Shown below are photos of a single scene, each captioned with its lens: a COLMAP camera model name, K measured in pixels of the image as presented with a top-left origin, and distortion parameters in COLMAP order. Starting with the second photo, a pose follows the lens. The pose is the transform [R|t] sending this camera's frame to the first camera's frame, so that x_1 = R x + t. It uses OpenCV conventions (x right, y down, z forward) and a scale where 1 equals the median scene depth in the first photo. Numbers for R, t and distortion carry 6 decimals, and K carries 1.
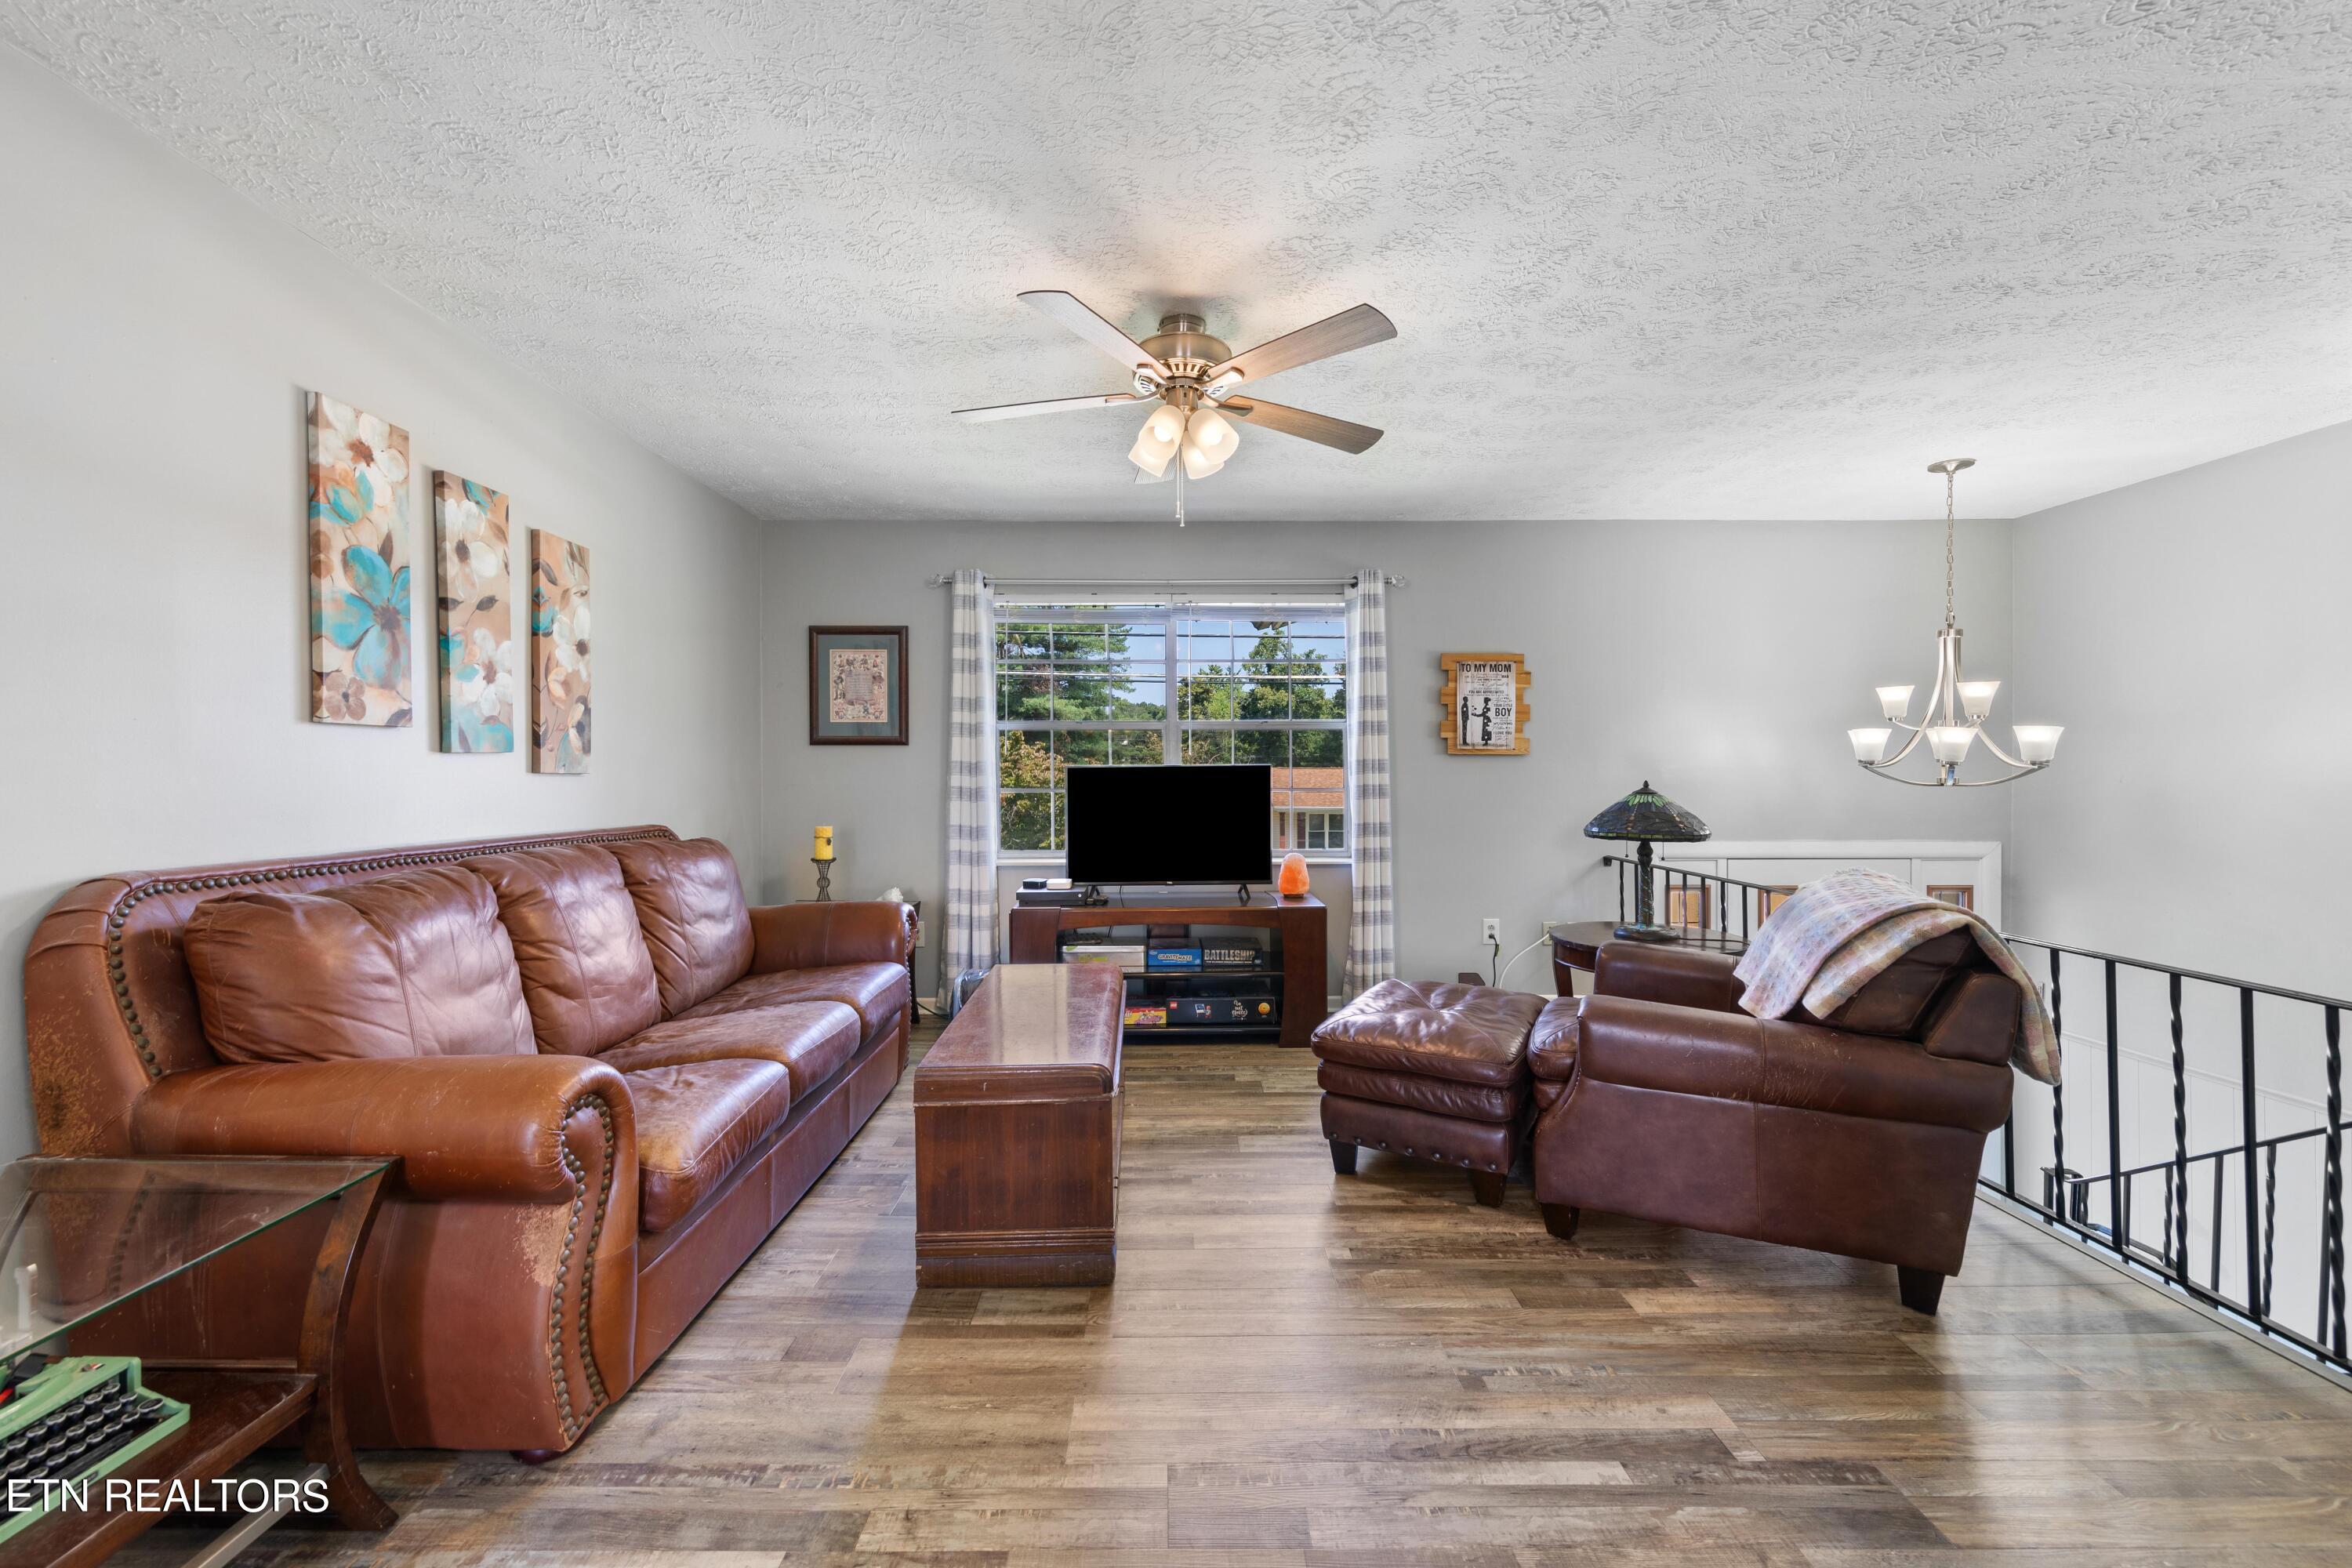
lens RADIAL K [[934.3, 0, 1173.1], [0, 934.3, 773.9], [0, 0, 1]] dist [0.007403, -0.000359]
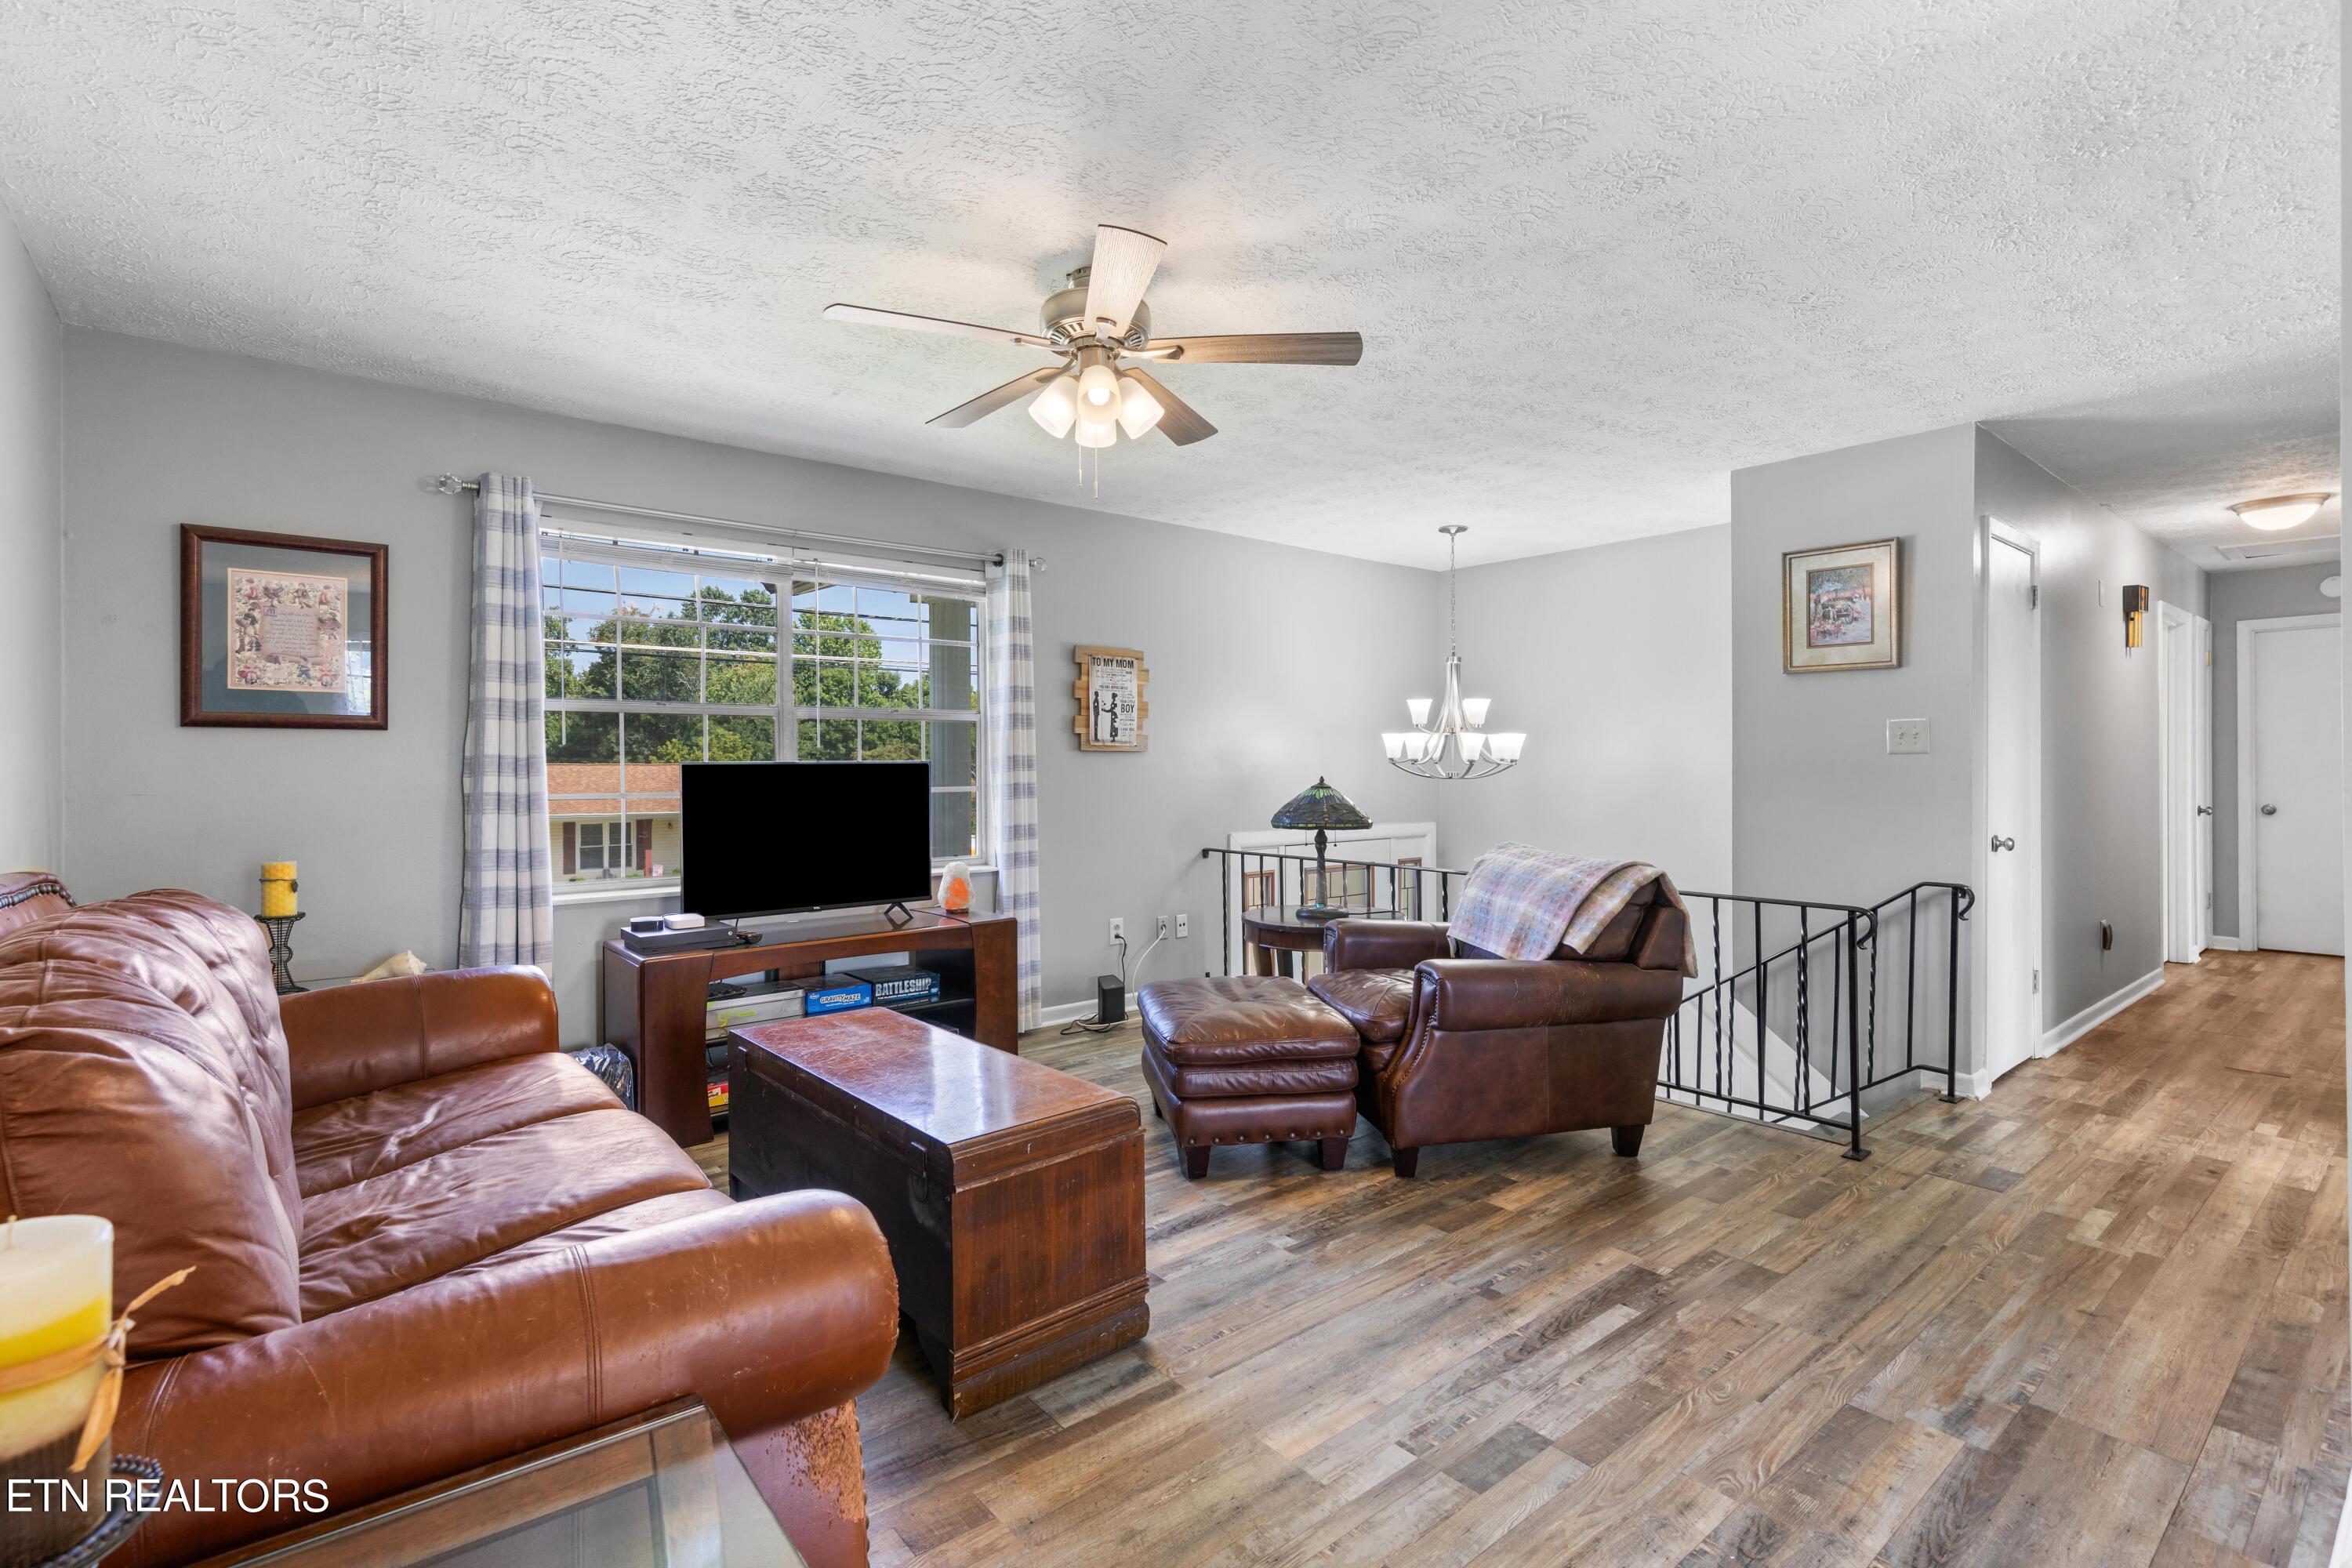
lens RADIAL K [[1082.5, 0, 1170.7], [0, 1082.5, 762.0], [0, 0, 1]] dist [0.008785, 0.000347]
pose [[0.777972, 0.000977, 0.628298, -0.574919], [0.004130, 0.999969, -0.006669, -0.002558], [-0.628286, 0.007783, 0.777944, 0.134720]]
